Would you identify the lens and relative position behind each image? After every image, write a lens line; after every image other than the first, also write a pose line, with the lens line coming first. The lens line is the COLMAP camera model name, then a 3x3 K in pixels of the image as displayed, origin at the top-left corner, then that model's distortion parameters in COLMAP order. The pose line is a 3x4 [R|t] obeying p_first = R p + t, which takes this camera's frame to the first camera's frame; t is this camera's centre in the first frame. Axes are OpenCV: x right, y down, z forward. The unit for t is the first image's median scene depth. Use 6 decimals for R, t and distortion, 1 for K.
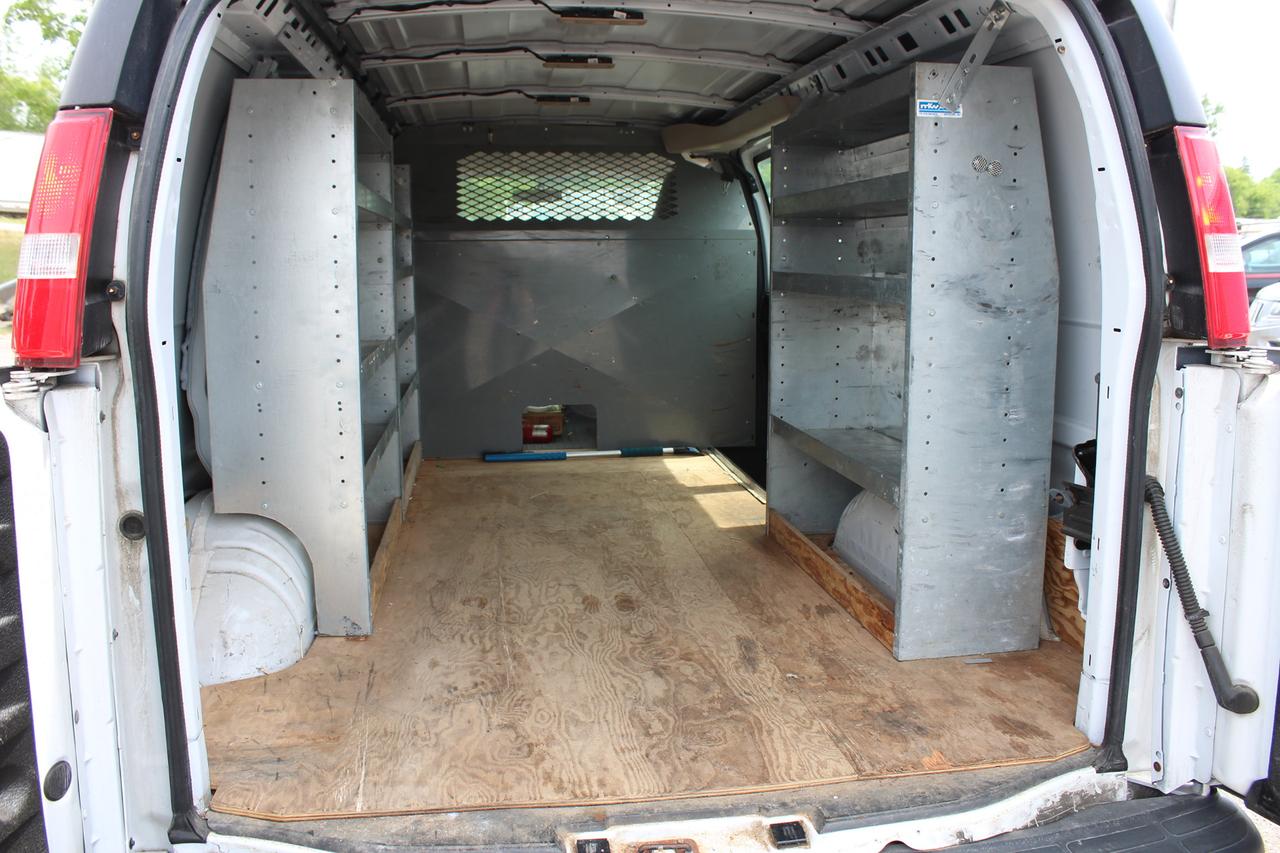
lens RADIAL K [[1056.4, 0, 640.0], [0, 1056.4, 426.5], [0, 0, 1]] dist [-0.176464, 0.159038]
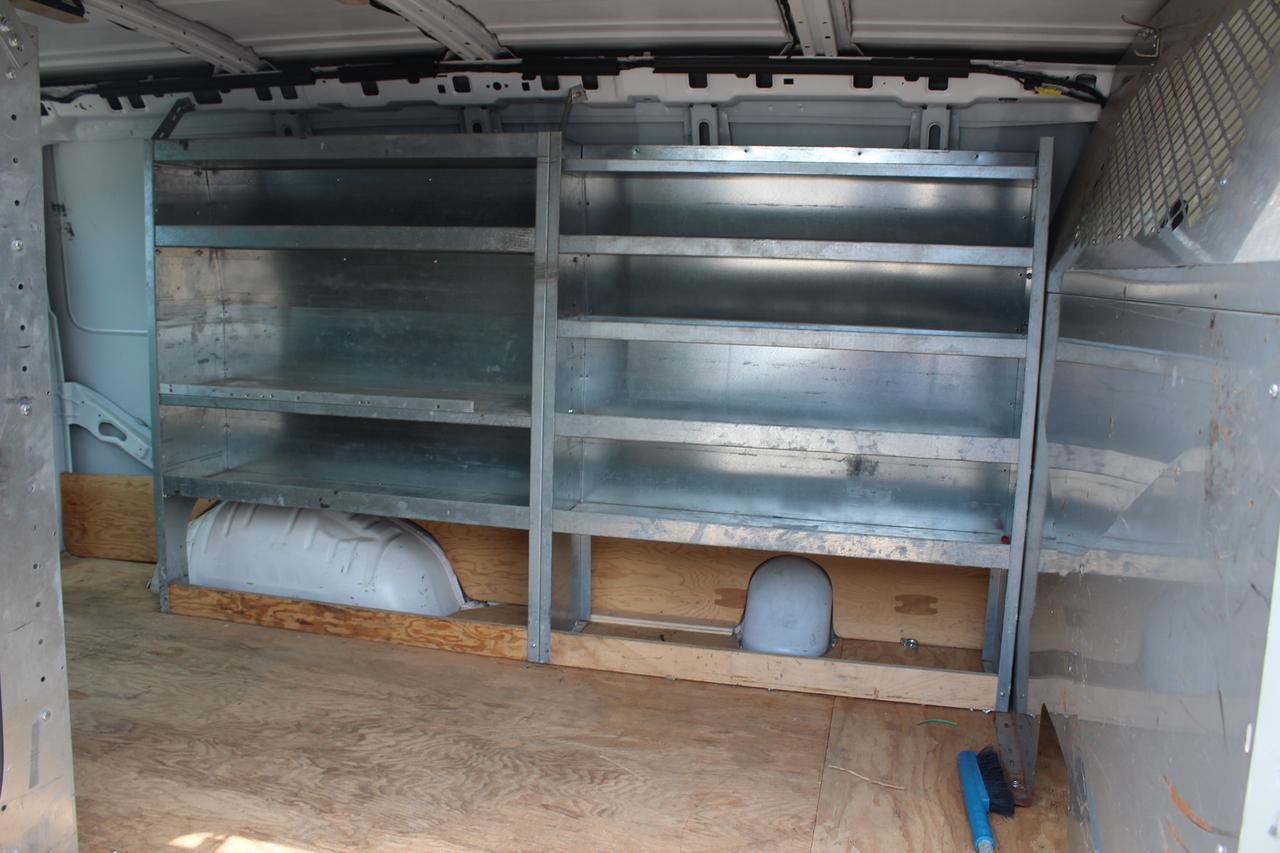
lens RADIAL K [[1056.4, 0, 640.0], [0, 1056.4, 426.5], [0, 0, 1]] dist [-0.176464, 0.159038]
pose [[-0.370865, 0.134599, -0.918881, 0.586445], [-0.175170, 0.961542, 0.211547, -0.348436], [0.912017, 0.239416, -0.333025, 1.878990]]
